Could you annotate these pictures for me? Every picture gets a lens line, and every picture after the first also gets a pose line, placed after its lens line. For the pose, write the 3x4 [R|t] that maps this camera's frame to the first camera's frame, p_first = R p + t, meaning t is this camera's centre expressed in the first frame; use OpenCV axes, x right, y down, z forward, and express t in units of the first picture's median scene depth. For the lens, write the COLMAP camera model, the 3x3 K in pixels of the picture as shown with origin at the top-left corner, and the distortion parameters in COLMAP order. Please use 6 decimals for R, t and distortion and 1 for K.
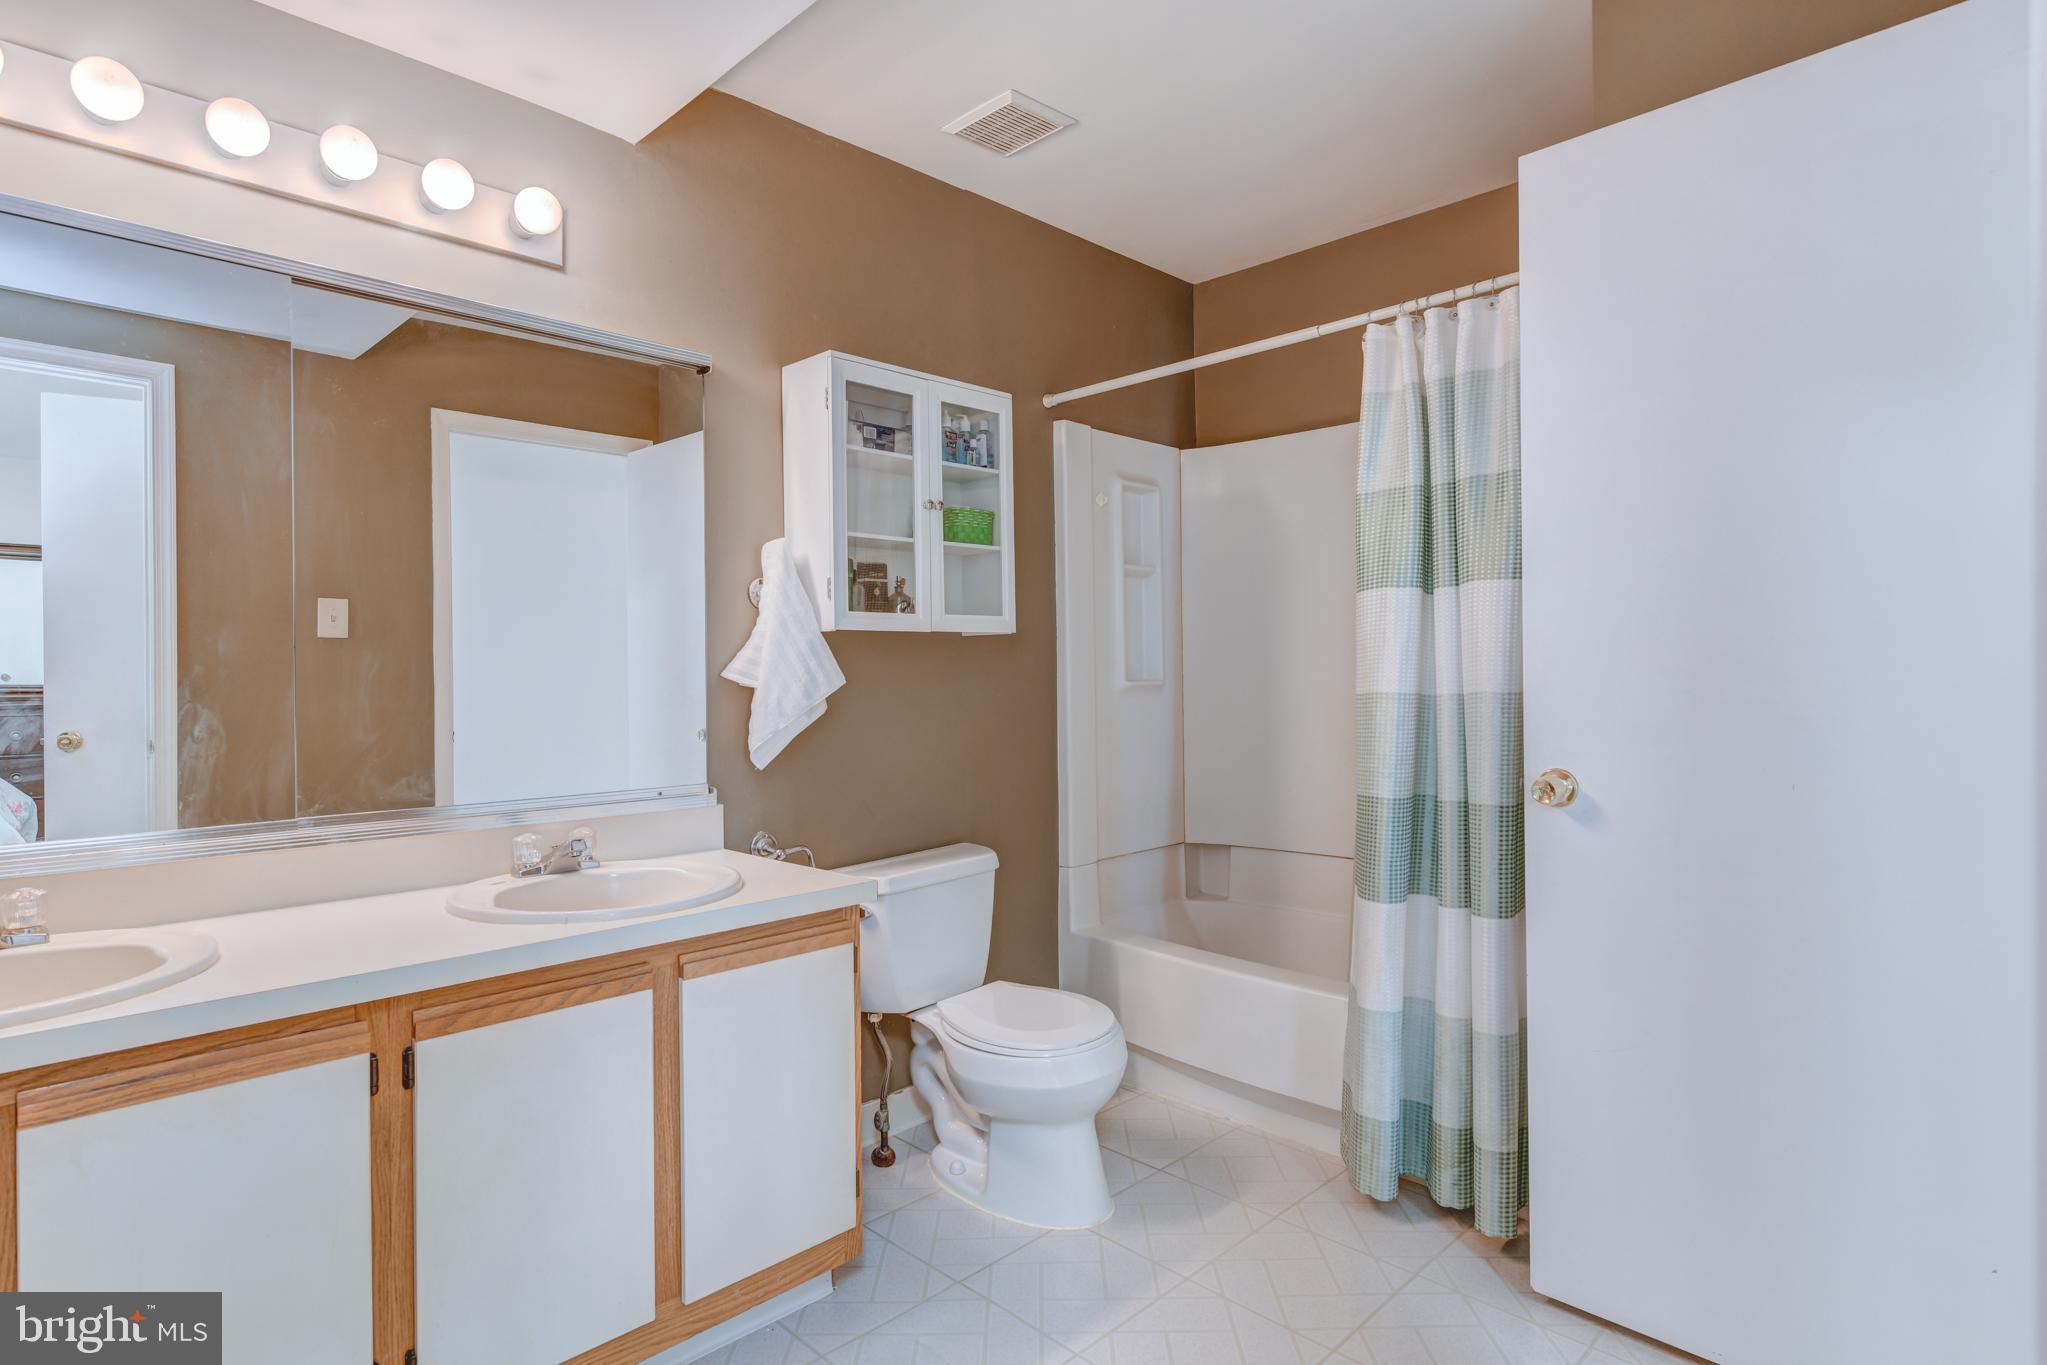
lens RADIAL K [[1074.0, 0, 1023.5], [0, 1074.0, 682.5], [0, 0, 1]] dist [0.000167, -0.000260]
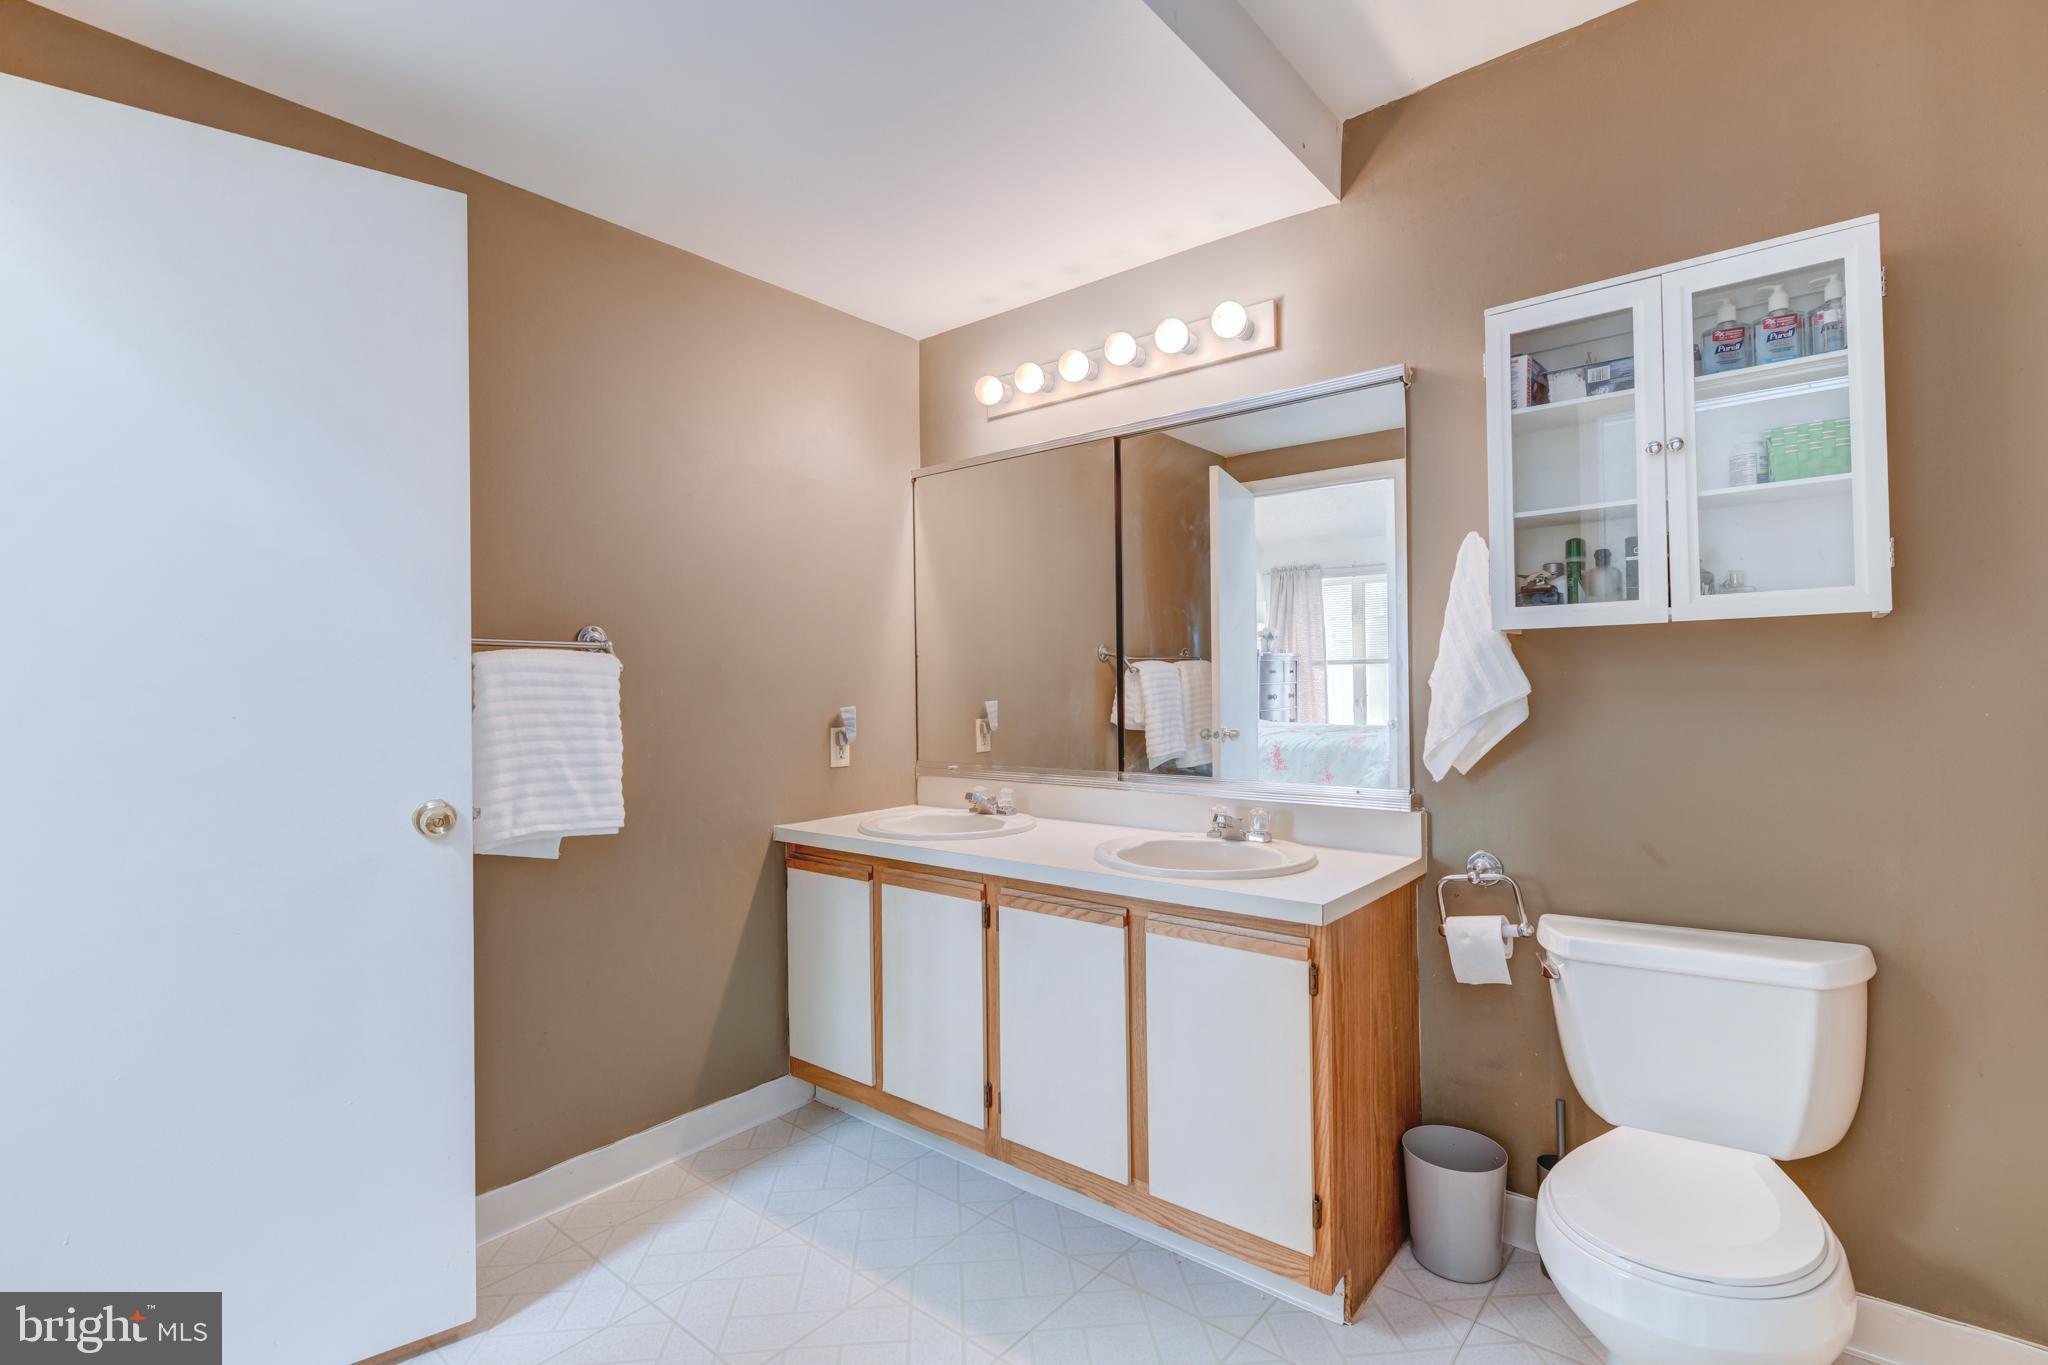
lens RADIAL K [[959.2, 0, 1024.0], [0, 959.2, 682.5], [0, 0, 1]] dist [-0.002460, -0.000330]
pose [[0.084493, 0.005062, -0.996411, 0.559908], [0.003258, 0.999980, 0.005356, -0.012393], [0.996419, -0.003699, 0.084475, 0.555639]]
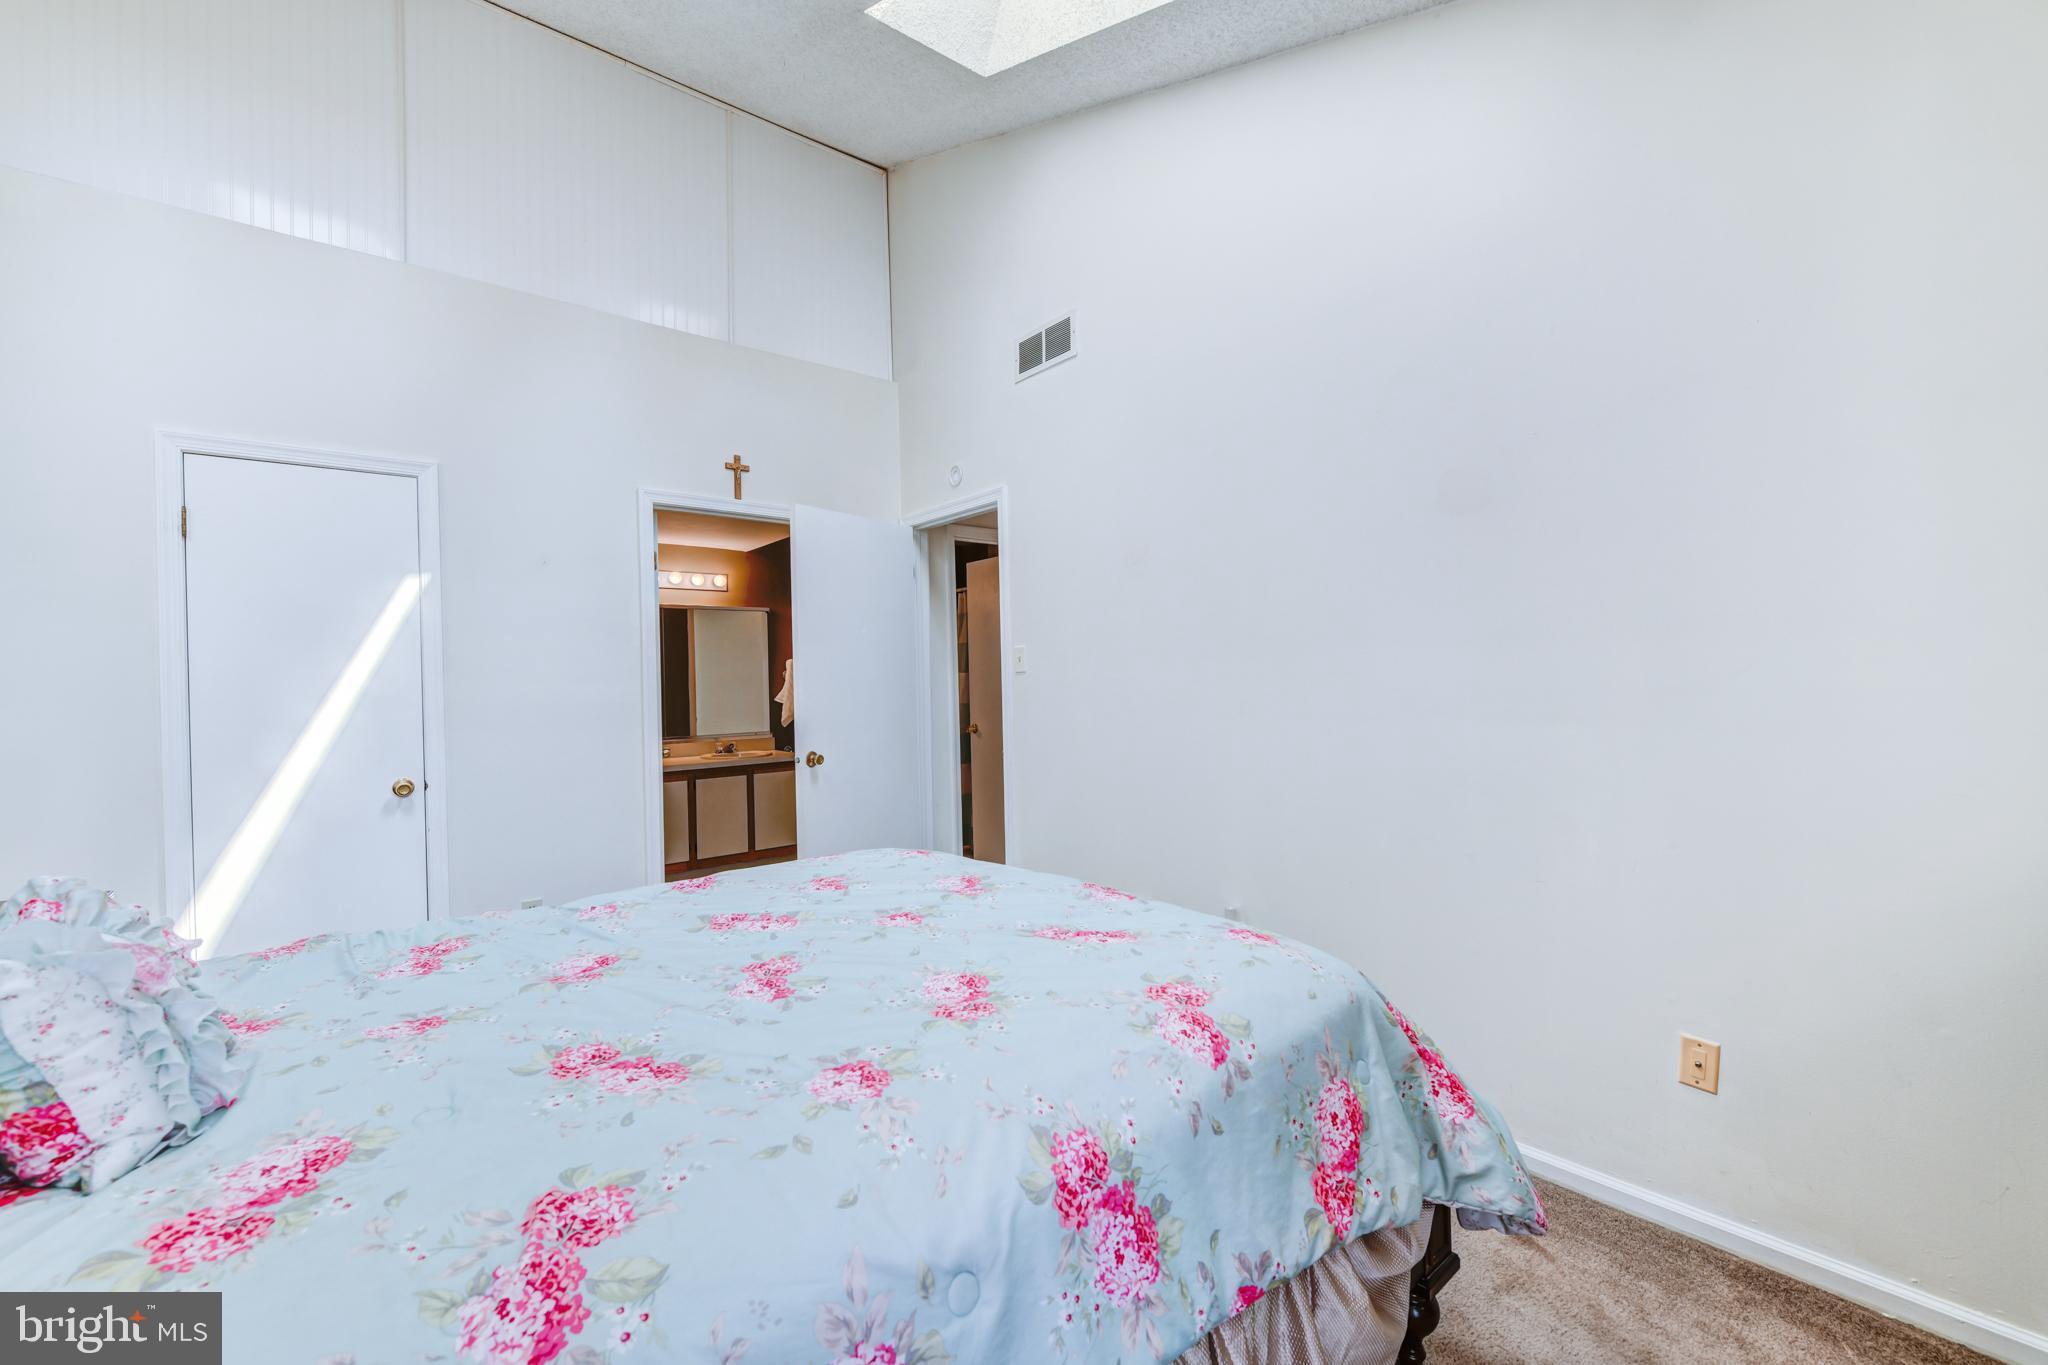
lens RADIAL K [[854.2, 0, 1024.0], [0, 854.2, 682.5], [0, 0, 1]] dist [-0.000948, -0.000005]
pose [[0.994766, -0.008806, -0.101802, 0.795658], [0.009349, 0.999945, 0.004852, -0.066618], [0.101753, -0.005778, 0.994793, -1.638319]]
